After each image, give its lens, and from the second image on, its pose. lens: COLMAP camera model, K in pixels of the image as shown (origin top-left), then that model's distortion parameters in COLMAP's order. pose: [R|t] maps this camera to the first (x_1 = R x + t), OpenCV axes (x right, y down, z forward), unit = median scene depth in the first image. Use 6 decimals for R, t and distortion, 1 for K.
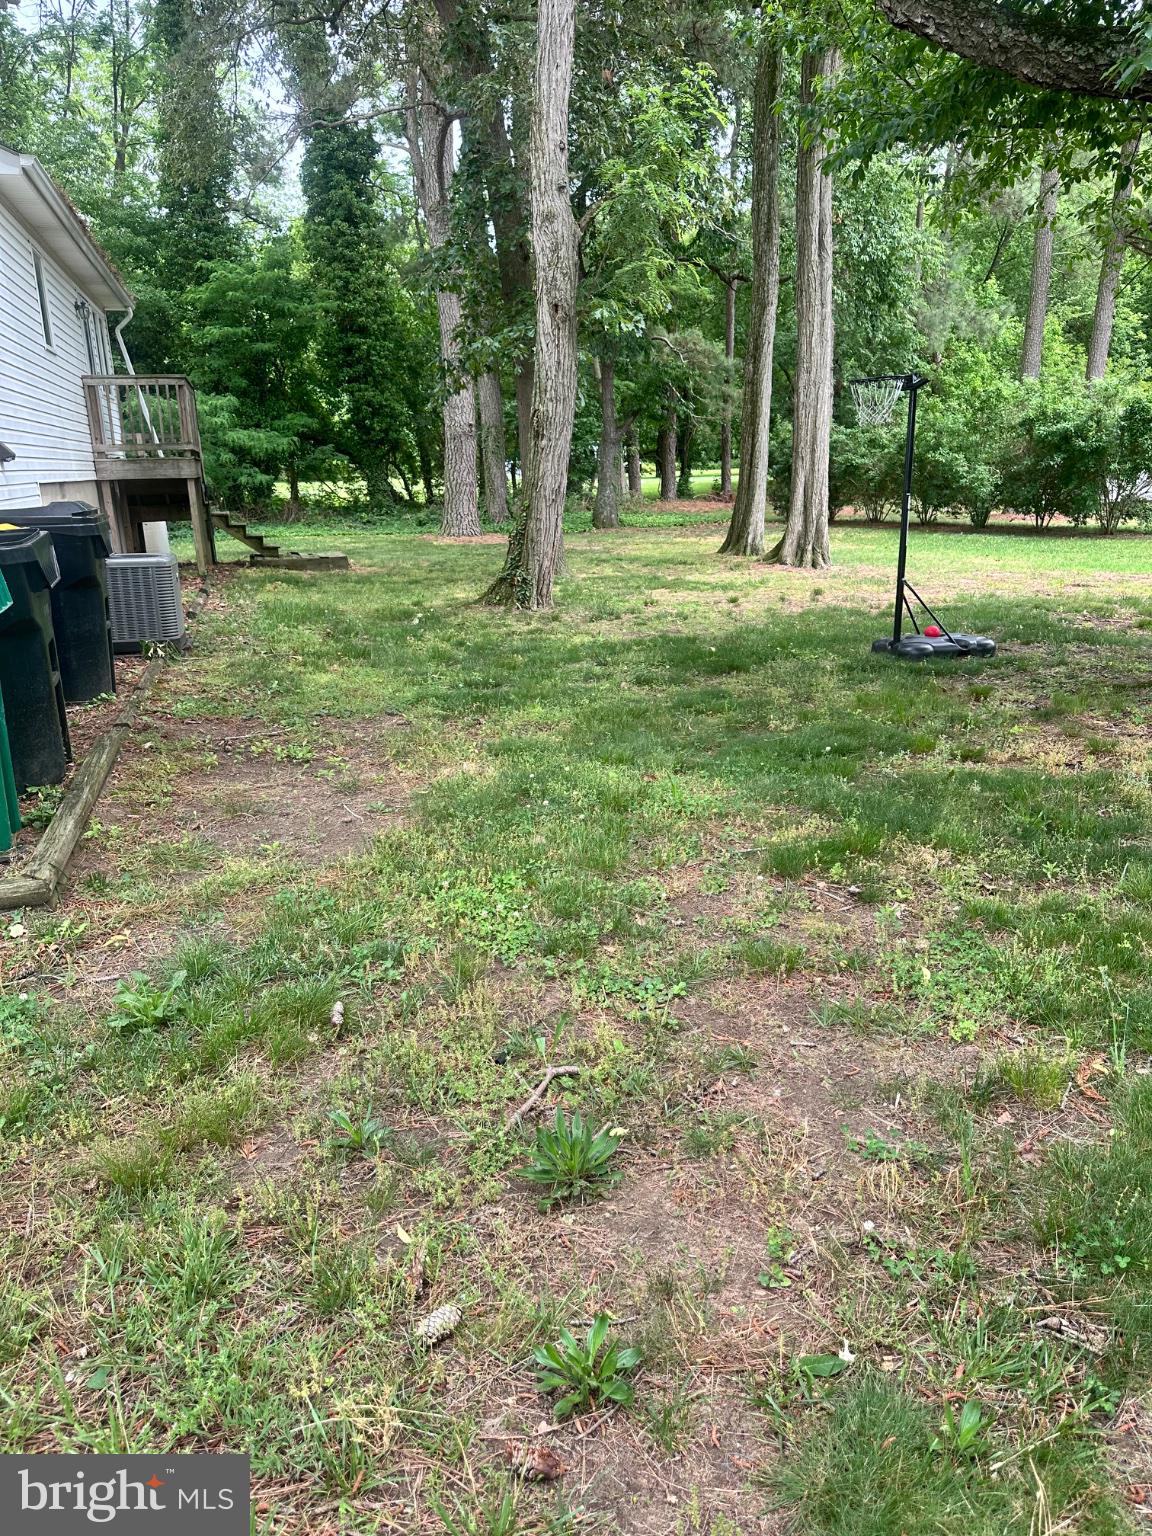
lens RADIAL K [[1065.0, 0, 576.8], [0, 1065.0, 760.0], [0, 0, 1]] dist [0.041407, -0.012724]
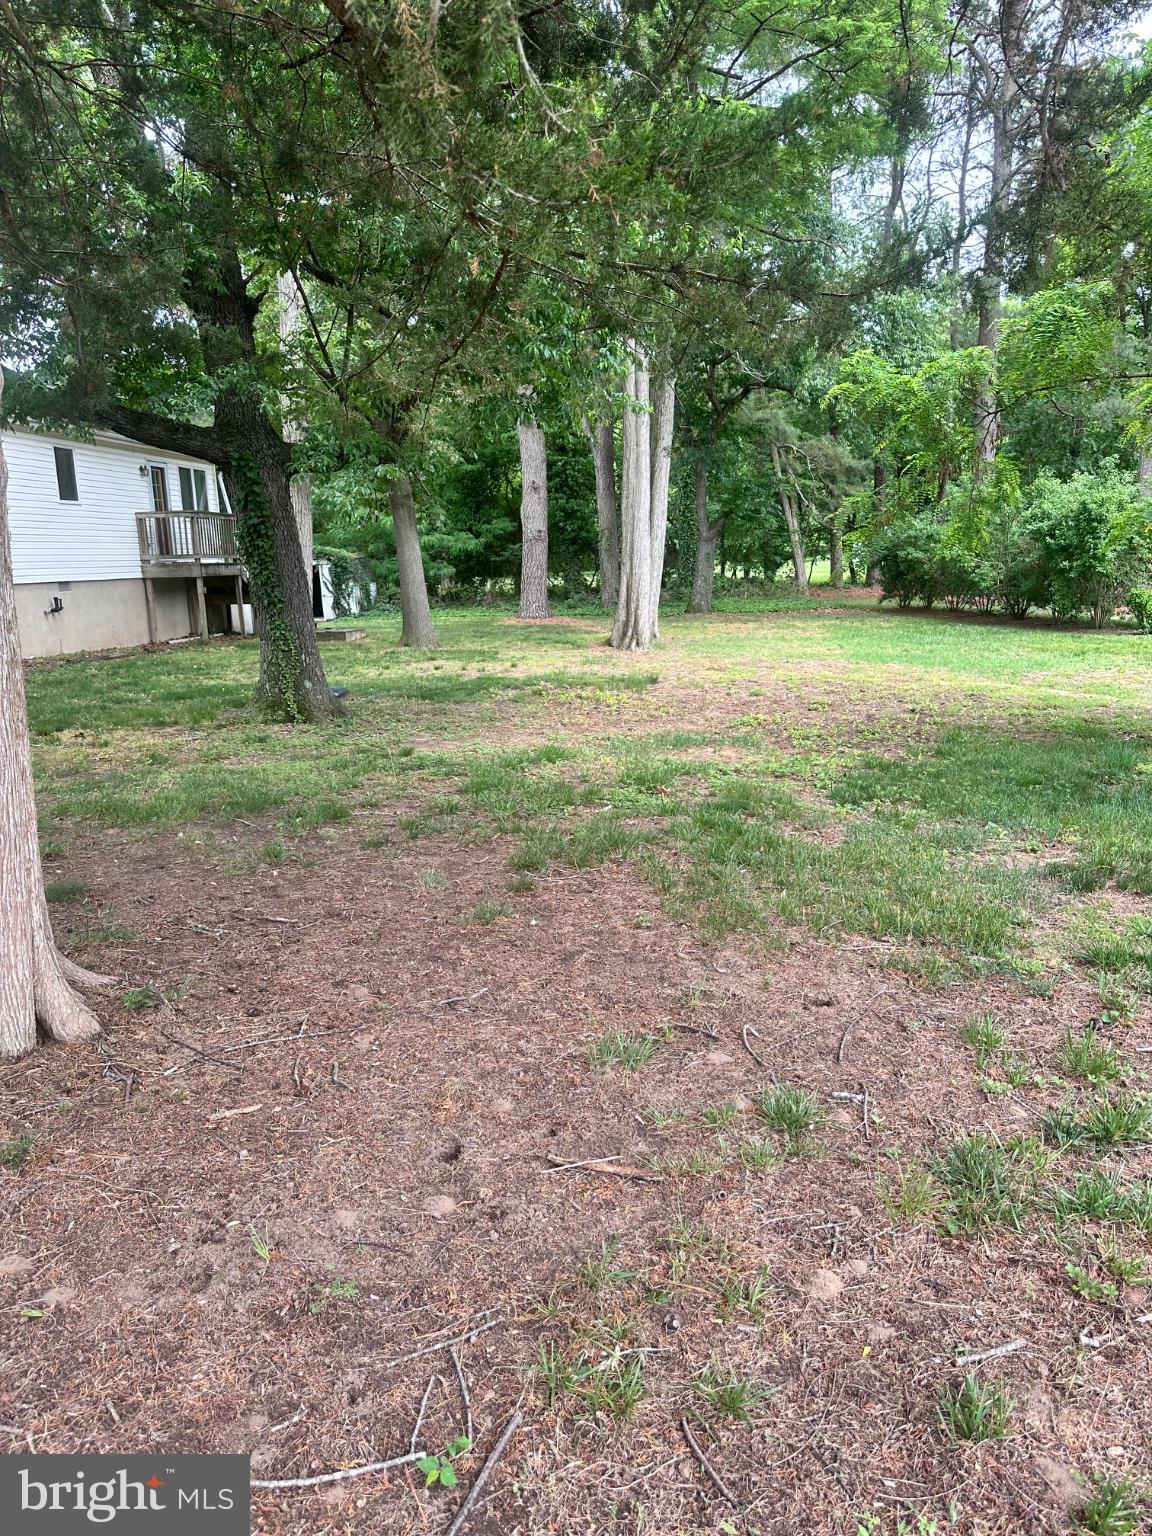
lens RADIAL K [[1065.0, 0, 591.3], [0, 1065.0, 769.7], [0, 0, 1]] dist [0.041407, -0.012724]
pose [[0.933518, 0.068859, -0.351856, 0.419404], [-0.090970, 0.994759, -0.046677, 0.014277], [0.346797, 0.075583, 0.934890, -0.111505]]
